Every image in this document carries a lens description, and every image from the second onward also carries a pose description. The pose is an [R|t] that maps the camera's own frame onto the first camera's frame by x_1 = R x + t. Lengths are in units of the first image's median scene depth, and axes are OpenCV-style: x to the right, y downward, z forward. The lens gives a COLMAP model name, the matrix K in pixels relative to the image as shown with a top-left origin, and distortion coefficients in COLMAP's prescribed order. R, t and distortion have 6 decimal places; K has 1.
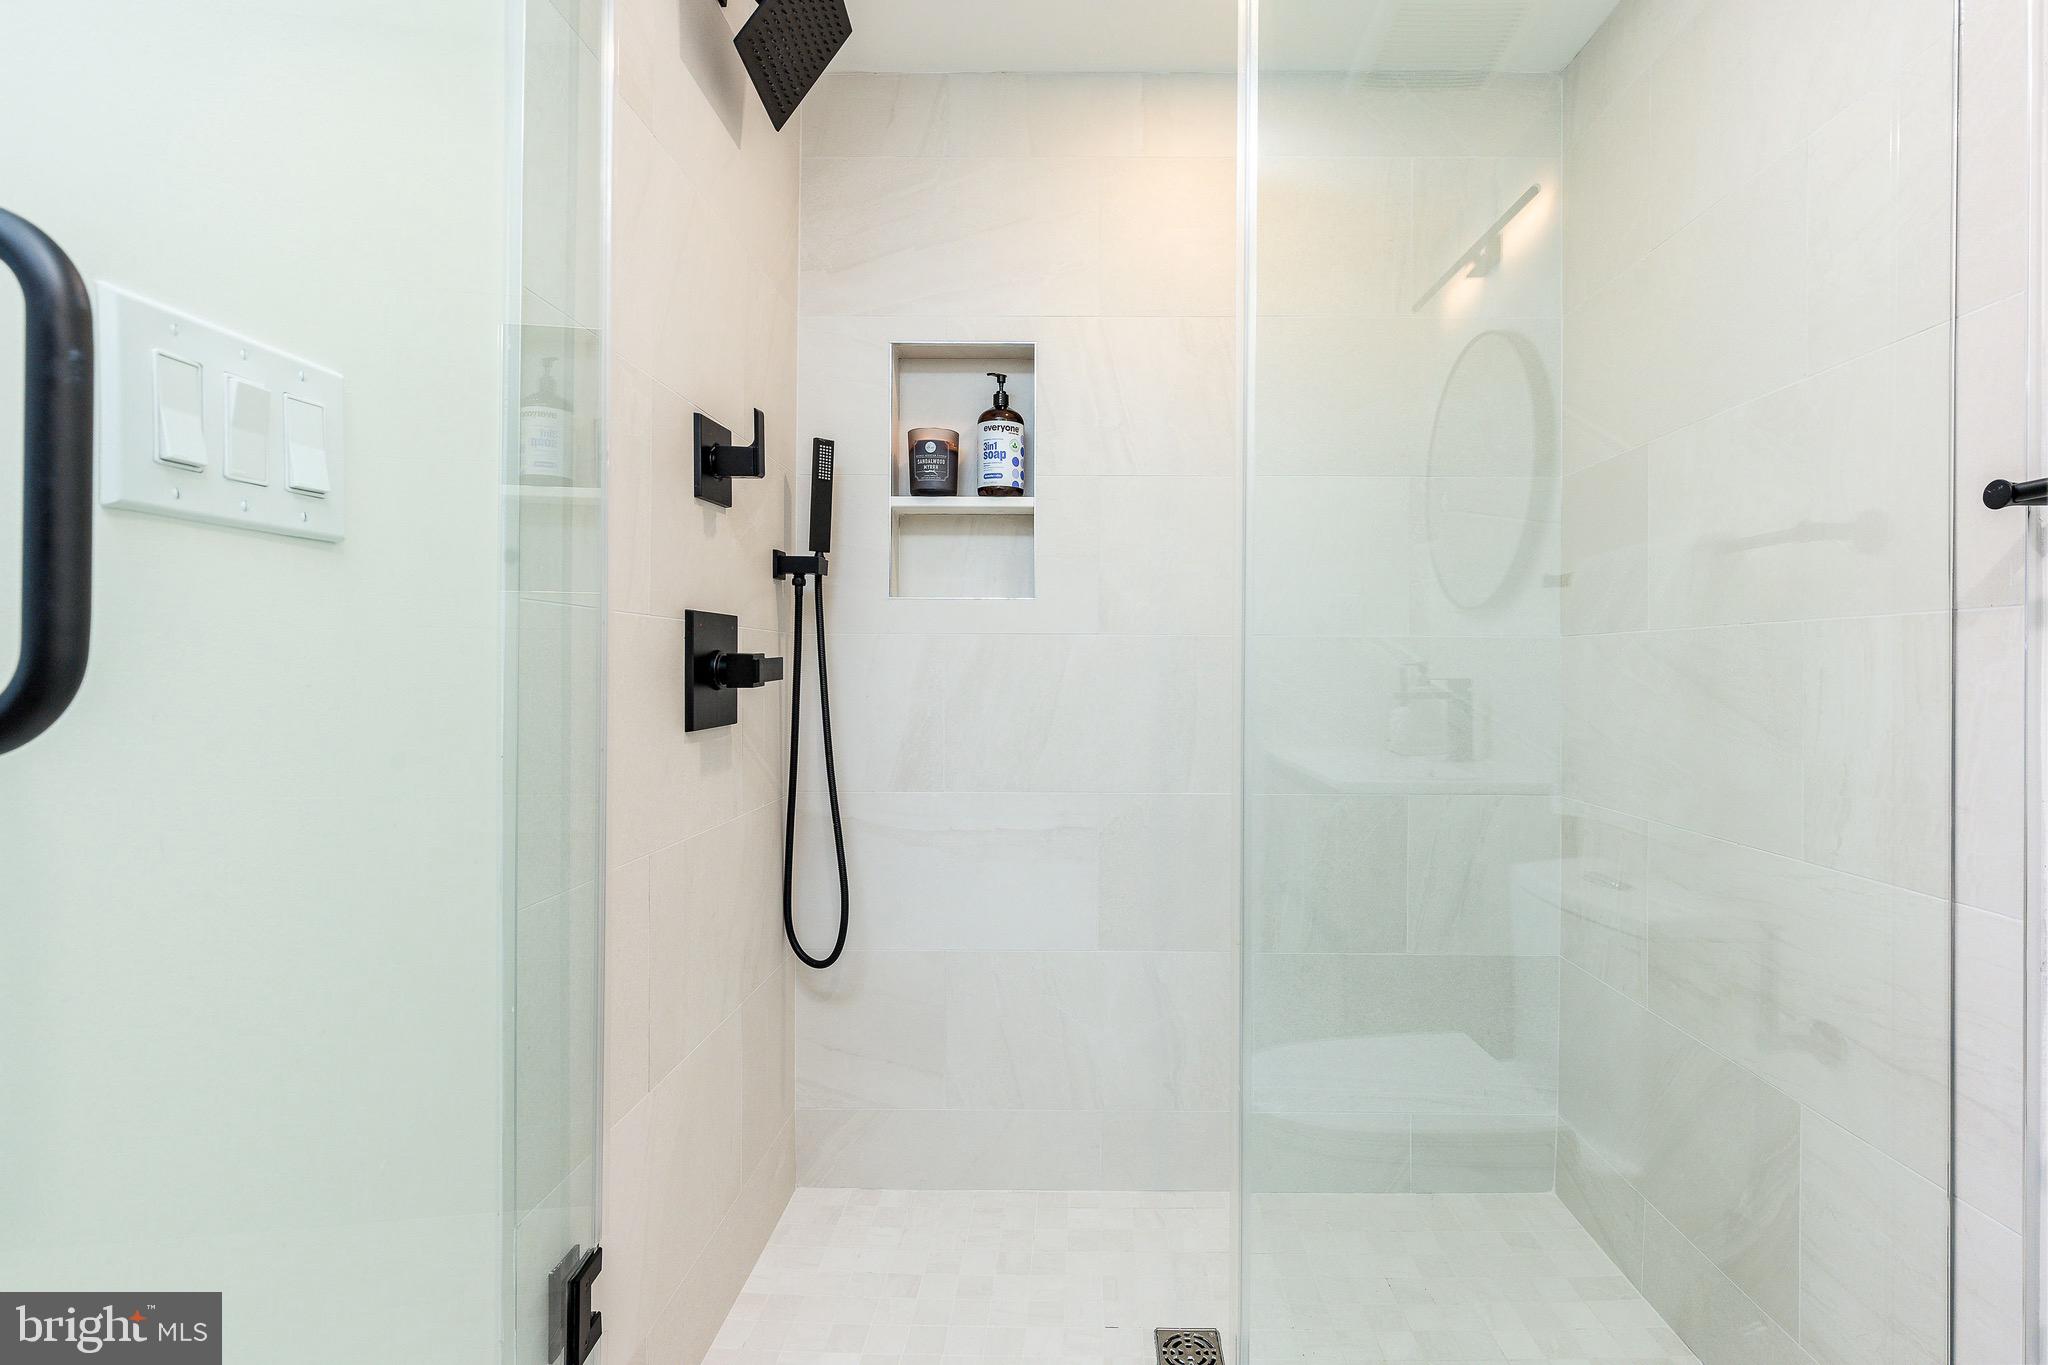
lens RADIAL K [[970.6, 0, 1054.3], [0, 970.6, 660.9], [0, 0, 1]] dist [-0.000085, -0.000382]
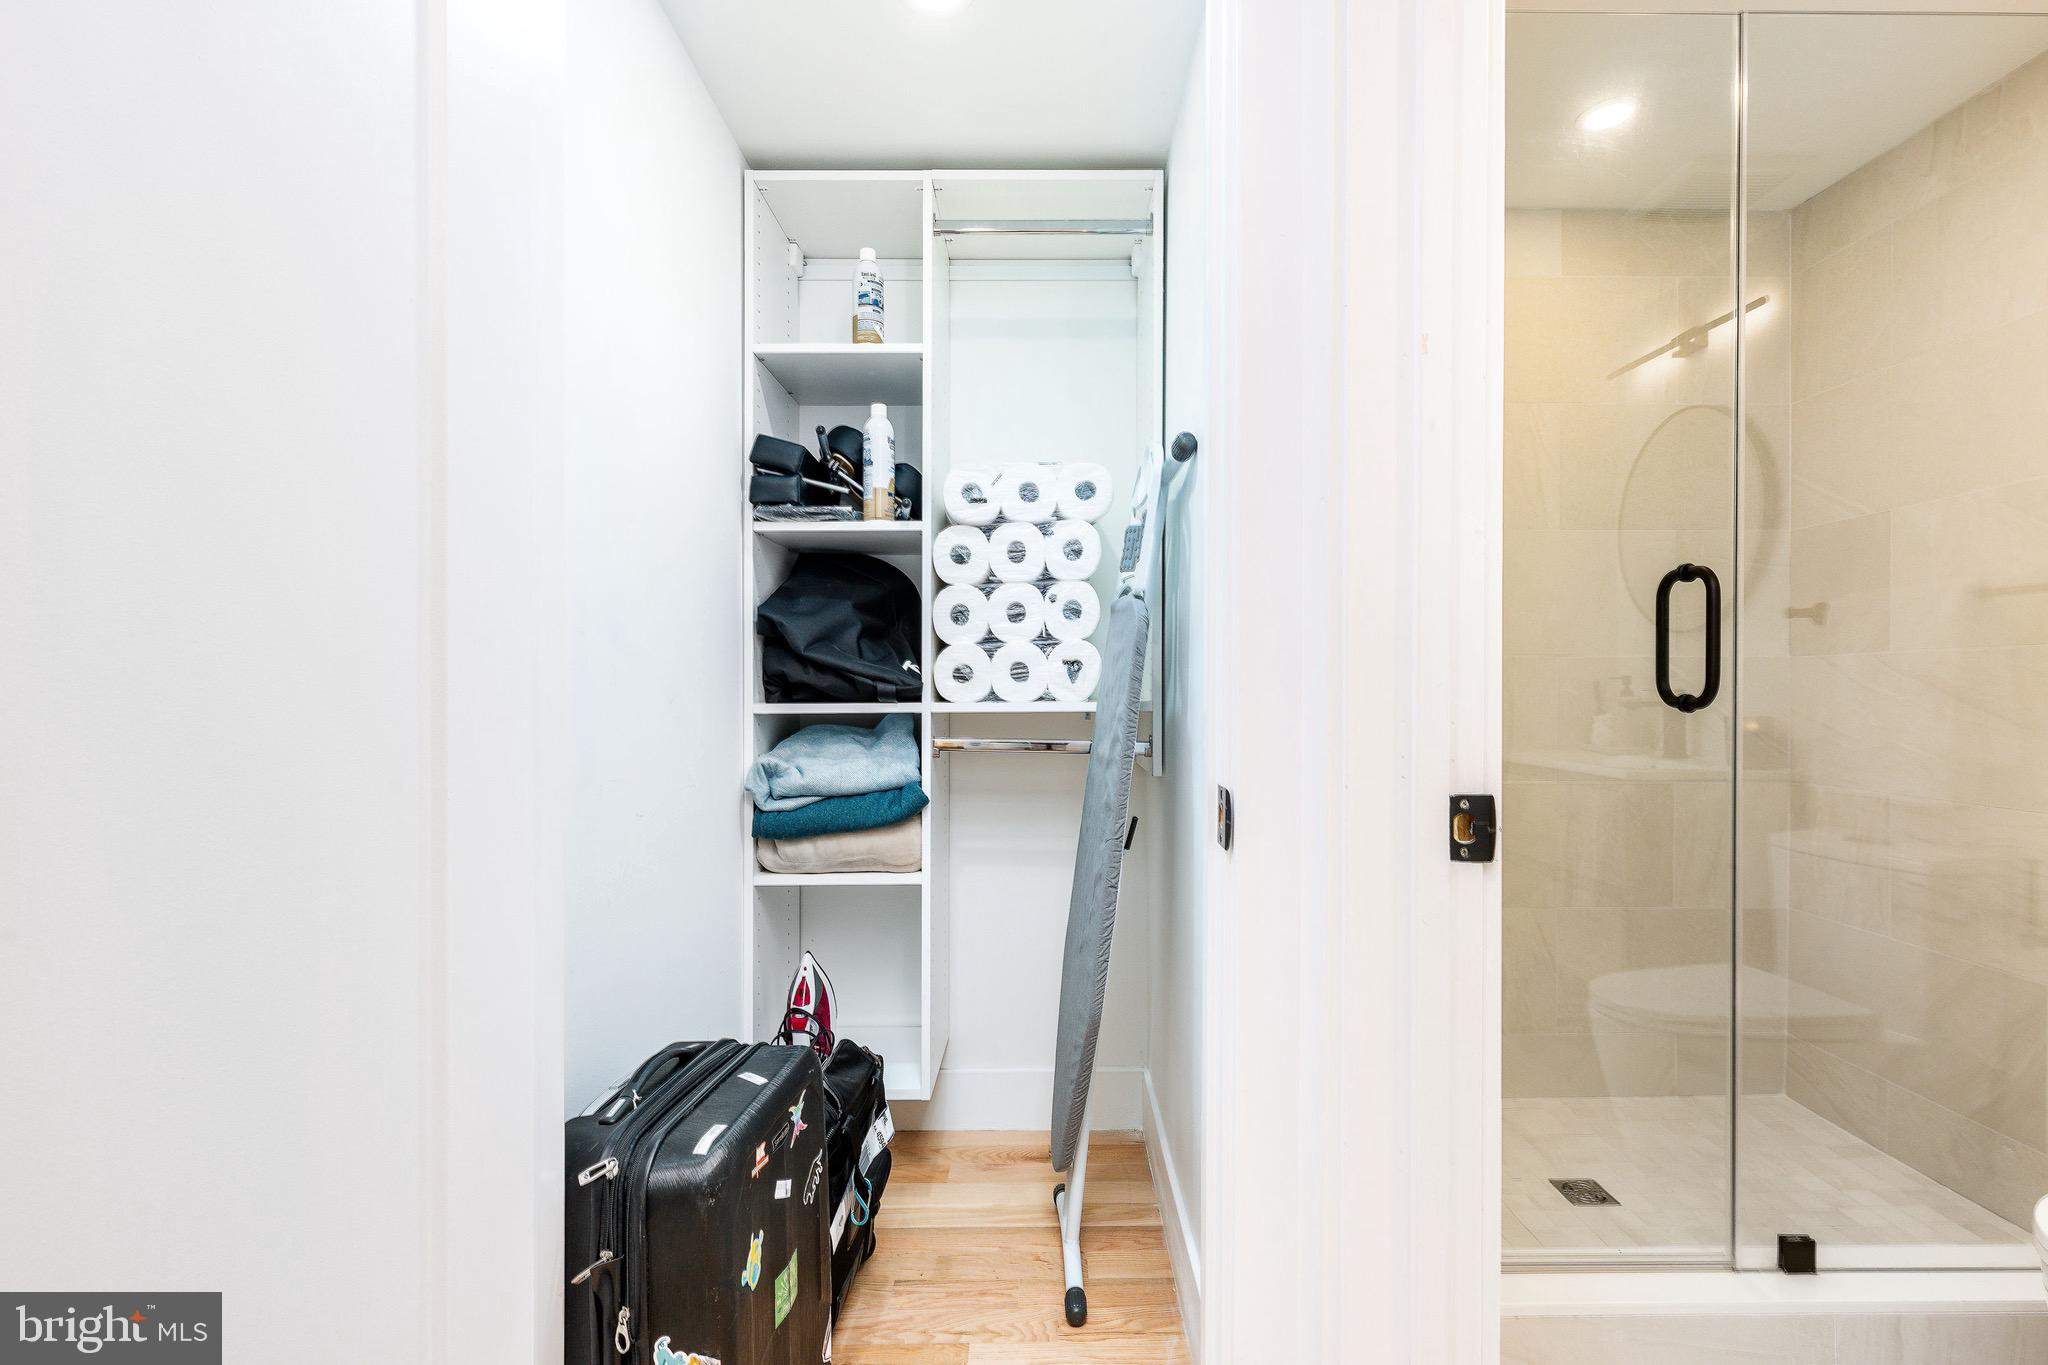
lens RADIAL K [[1004.5, 0, 1068.4], [0, 1004.5, 677.3], [0, 0, 1]] dist [0.003293, 0.000486]
pose [[0.999106, -0.002532, 0.042191, -0.477904], [0.002446, 0.999995, 0.002087, -0.002803], [-0.042196, -0.001982, 0.999107, -0.275275]]
